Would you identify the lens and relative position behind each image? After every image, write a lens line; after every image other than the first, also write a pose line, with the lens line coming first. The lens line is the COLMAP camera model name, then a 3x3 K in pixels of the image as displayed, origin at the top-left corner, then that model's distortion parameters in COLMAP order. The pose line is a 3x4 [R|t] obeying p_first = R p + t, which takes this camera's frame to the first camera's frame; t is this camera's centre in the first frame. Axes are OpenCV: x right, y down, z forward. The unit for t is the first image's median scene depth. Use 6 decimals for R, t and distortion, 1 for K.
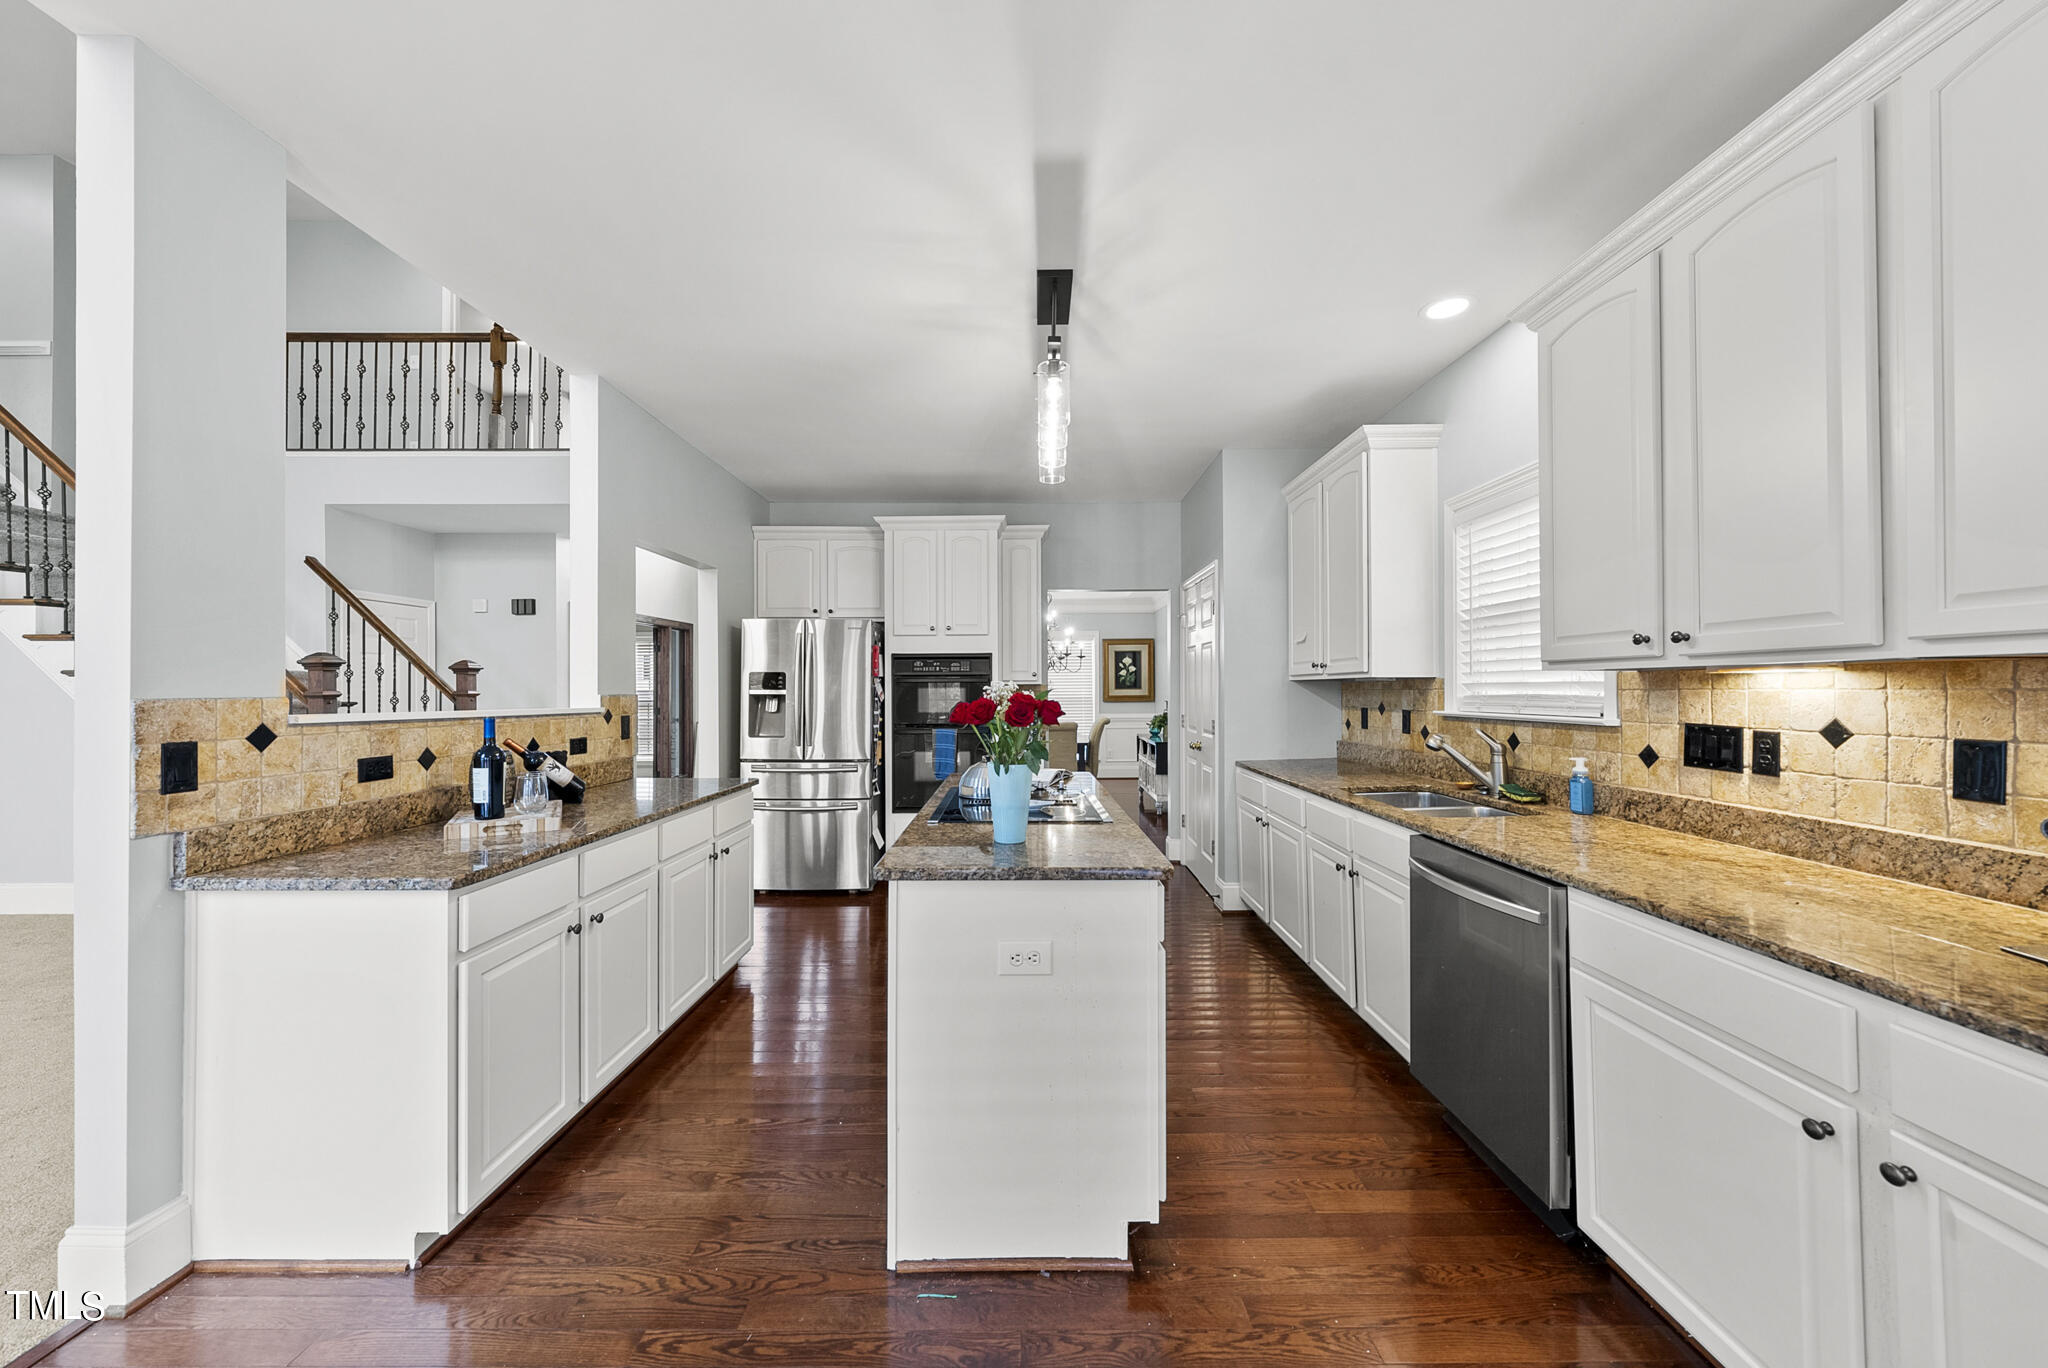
lens RADIAL K [[722.6, 0, 1024.0], [0, 722.6, 684.0], [0, 0, 1]] dist [-0.003174, -0.000248]
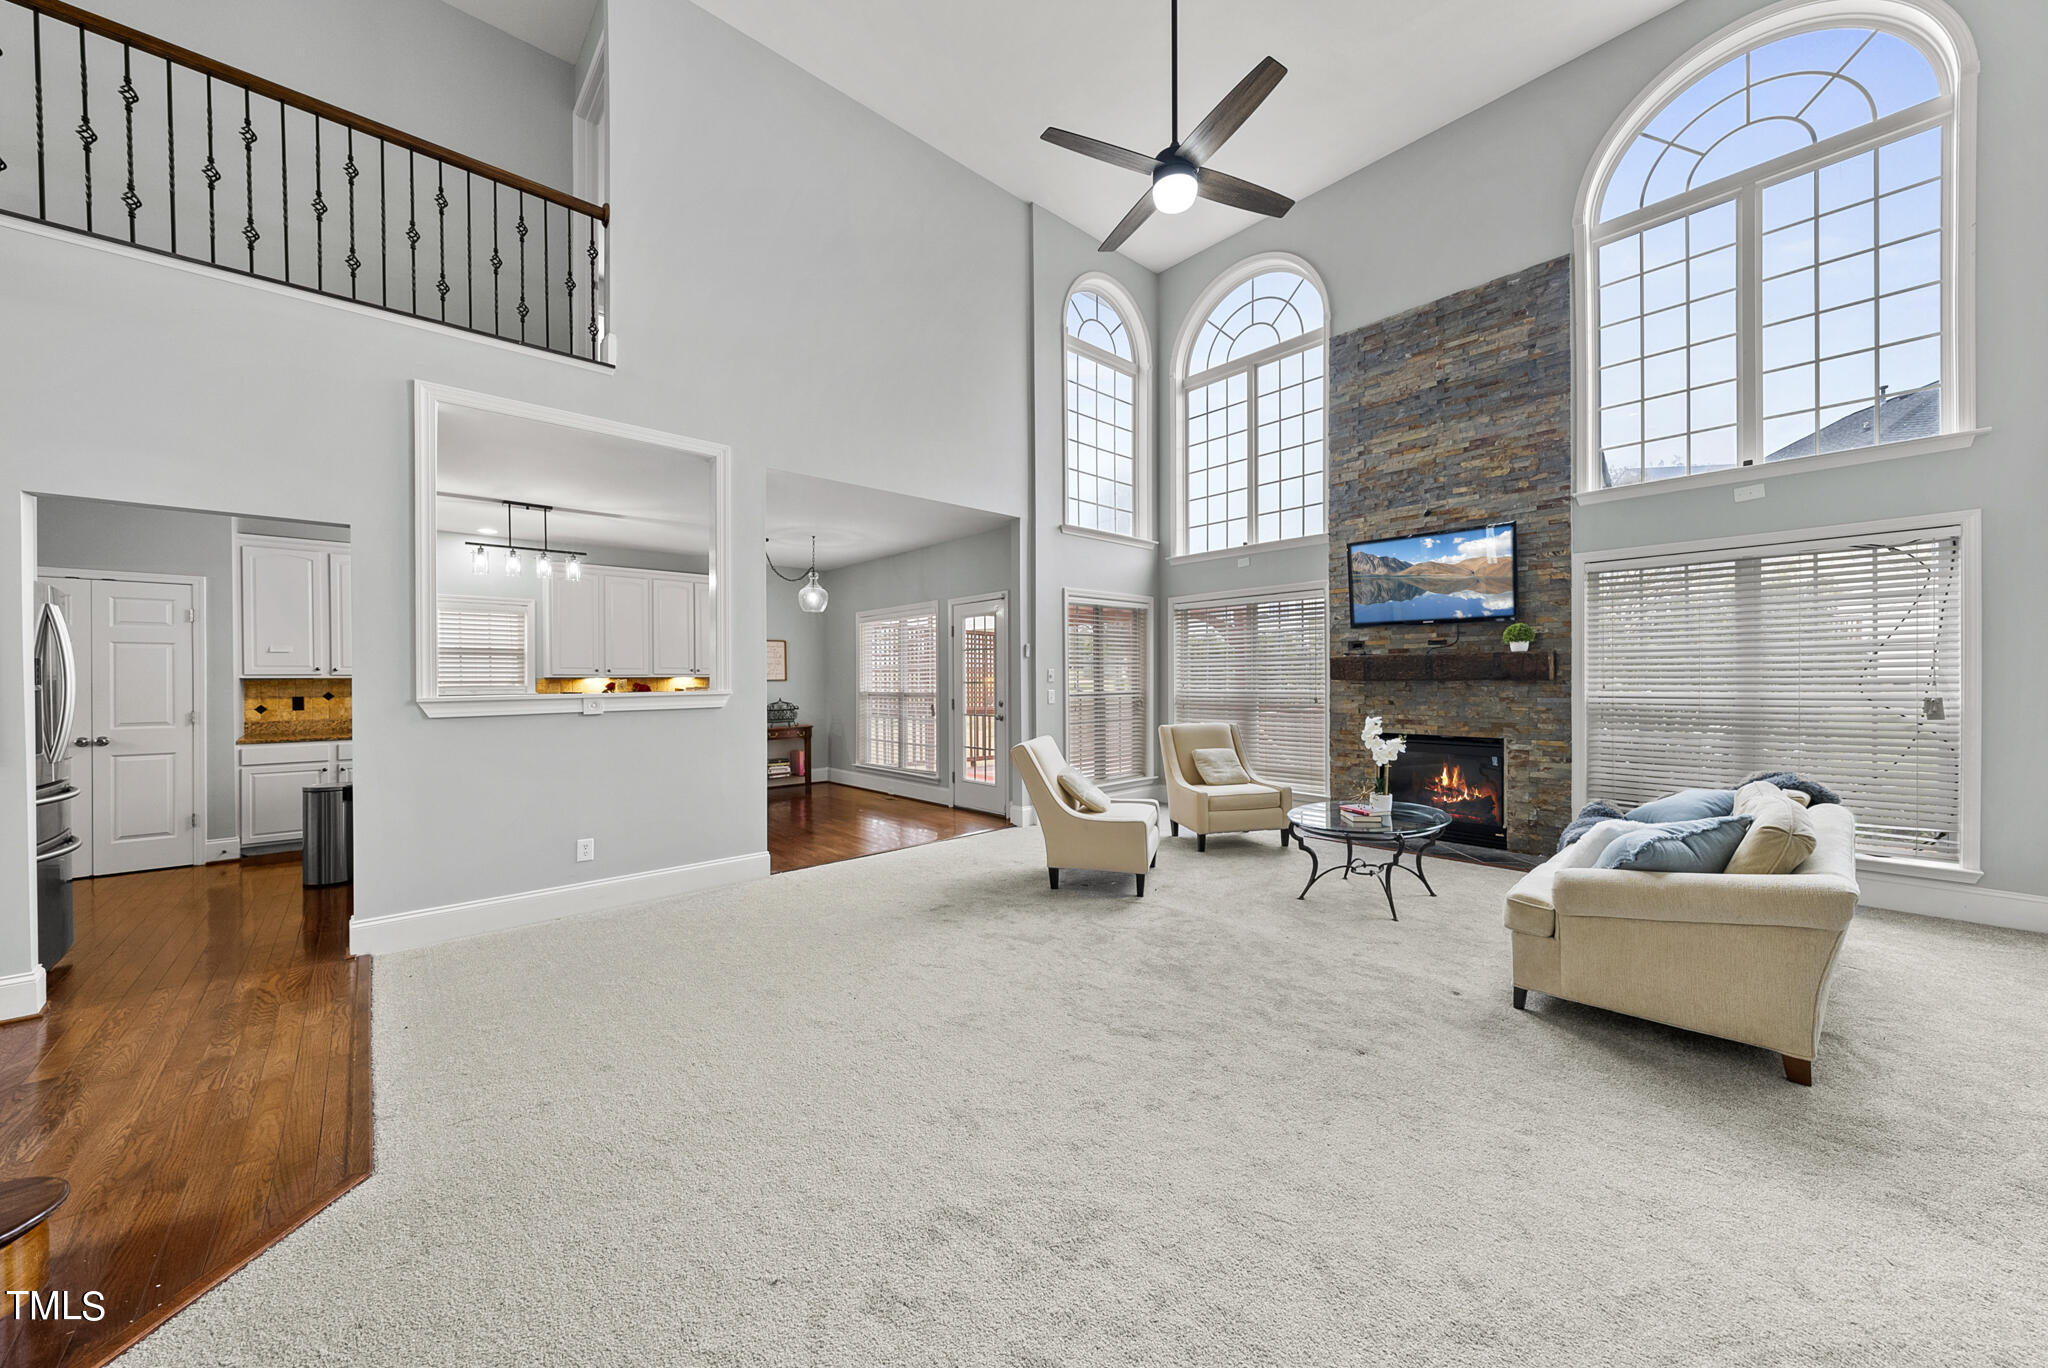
lens RADIAL K [[722.6, 0, 1024.0], [0, 722.6, 684.0], [0, 0, 1]] dist [-0.003174, -0.000248]
pose [[-0.673614, 0.001589, 0.739081, -2.959165], [0.002930, 0.999996, 0.000521, 0.017421], [-0.739077, 0.002516, -0.673616, 1.554203]]
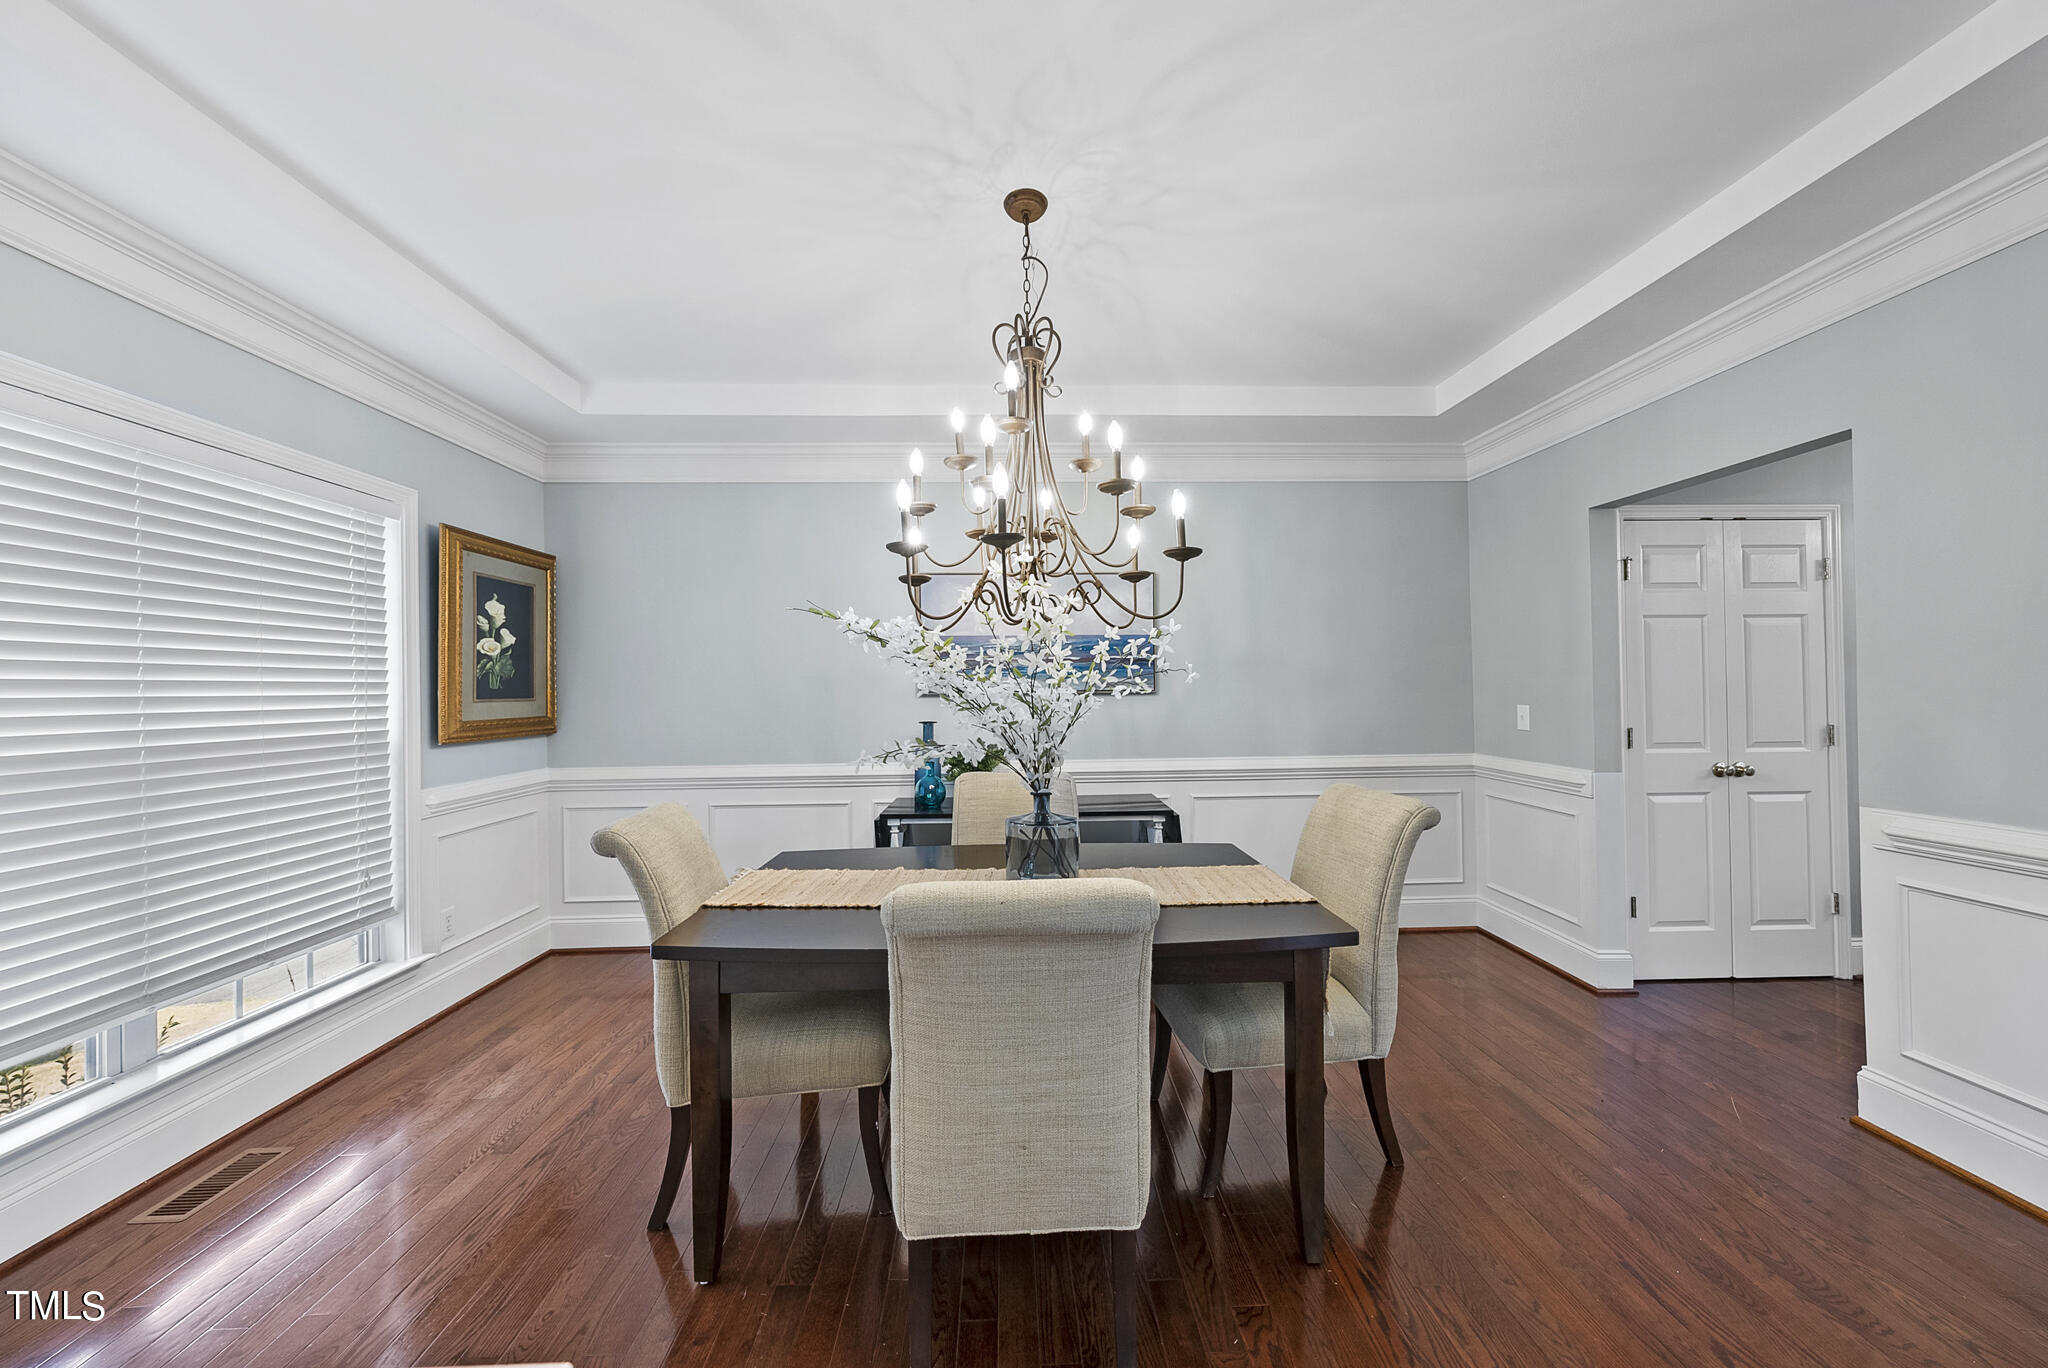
lens RADIAL K [[700.2, 0, 1024.0], [0, 700.2, 684.0], [0, 0, 1]] dist [0.000087, 0.000012]
pose [[-0.033328, 0.009954, 0.999395, -0.791245], [0.007853, 0.999922, -0.009698, 0.020424], [-0.999414, 0.007525, -0.033404, 3.564872]]
